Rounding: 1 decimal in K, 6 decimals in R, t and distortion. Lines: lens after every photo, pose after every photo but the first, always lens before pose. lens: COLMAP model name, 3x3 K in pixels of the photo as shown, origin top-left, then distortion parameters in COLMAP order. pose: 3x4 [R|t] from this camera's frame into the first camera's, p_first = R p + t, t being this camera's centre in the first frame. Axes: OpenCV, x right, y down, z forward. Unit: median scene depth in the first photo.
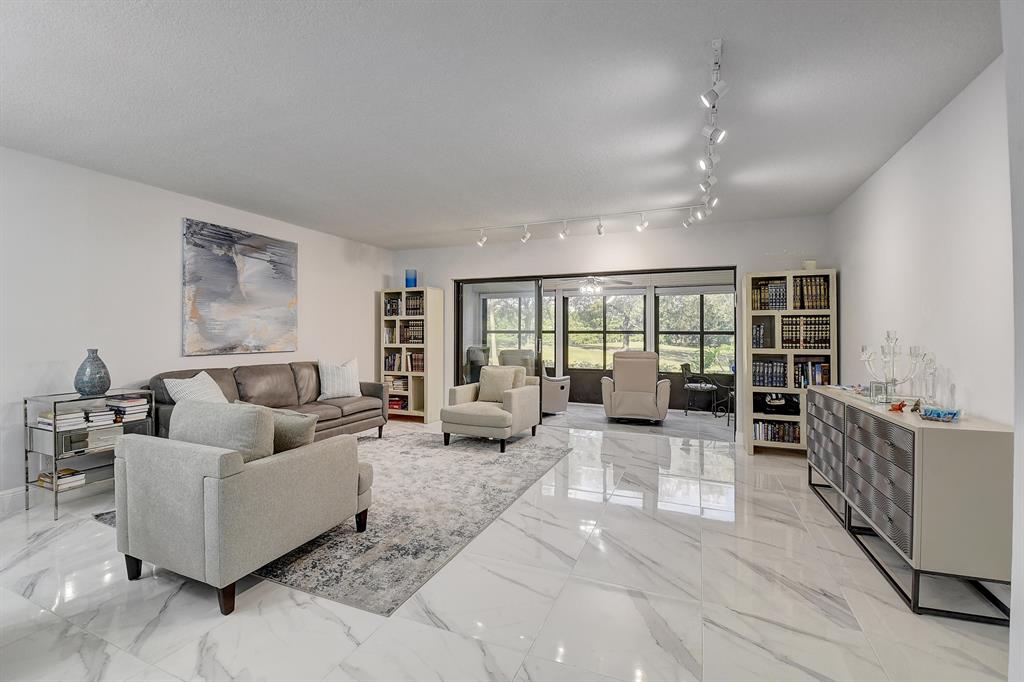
lens RADIAL K [[449.5, 0, 500.1], [0, 449.5, 332.6], [0, 0, 1]] dist [-0.012460, -0.009560]
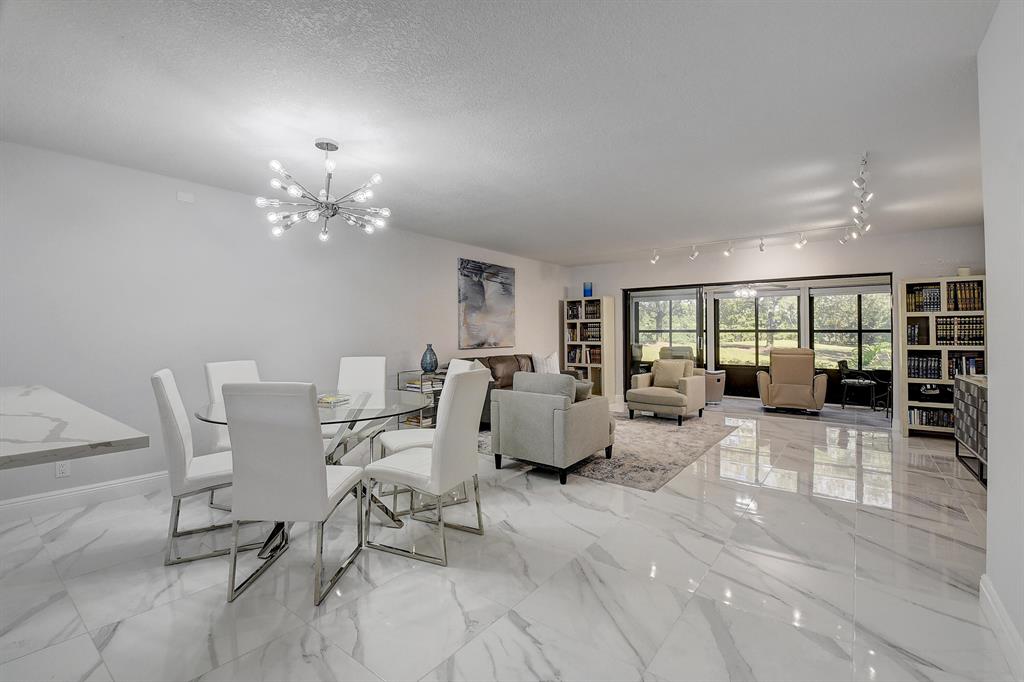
lens RADIAL K [[449.5, 0, 502.1], [0, 449.5, 331.5], [0, 0, 1]] dist [-0.012460, -0.009560]
pose [[0.966377, -0.005805, -0.257062, -0.143302], [0.005810, 0.999983, -0.000738, -0.004645], [0.257062, -0.000781, 0.966395, -0.344603]]
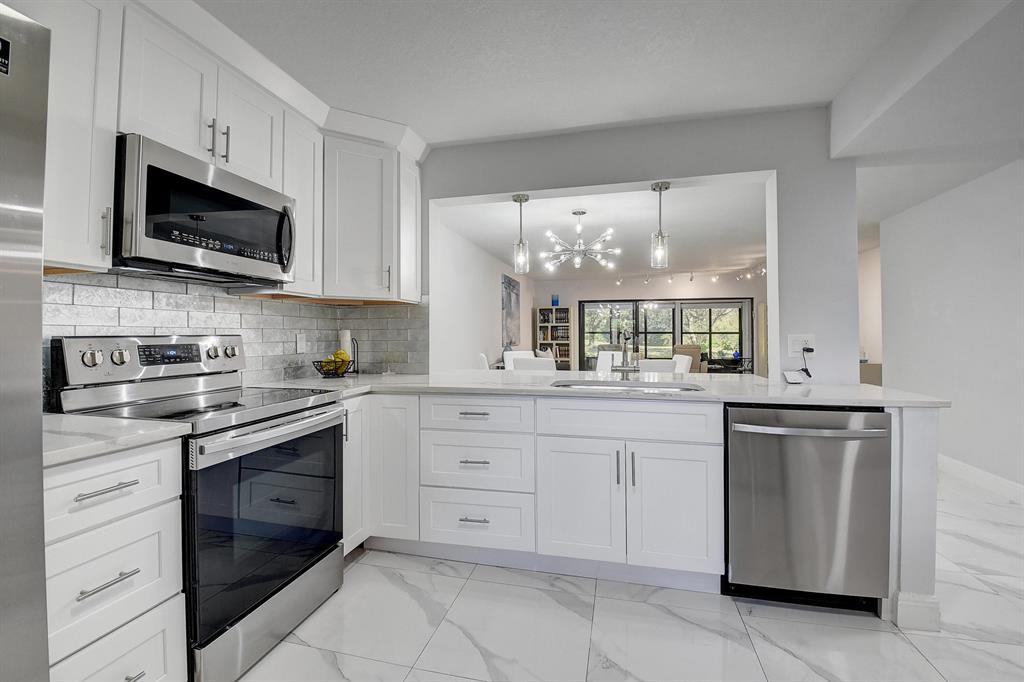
lens RADIAL K [[449.5, 0, 493.8], [0, 449.5, 331.6], [0, 0, 1]] dist [-0.012460, -0.009560]
pose [[0.990530, -0.000489, 0.137297, -0.830870], [0.000733, 0.999998, -0.001732, -0.006959], [-0.137296, 0.001817, 0.990528, -0.720215]]
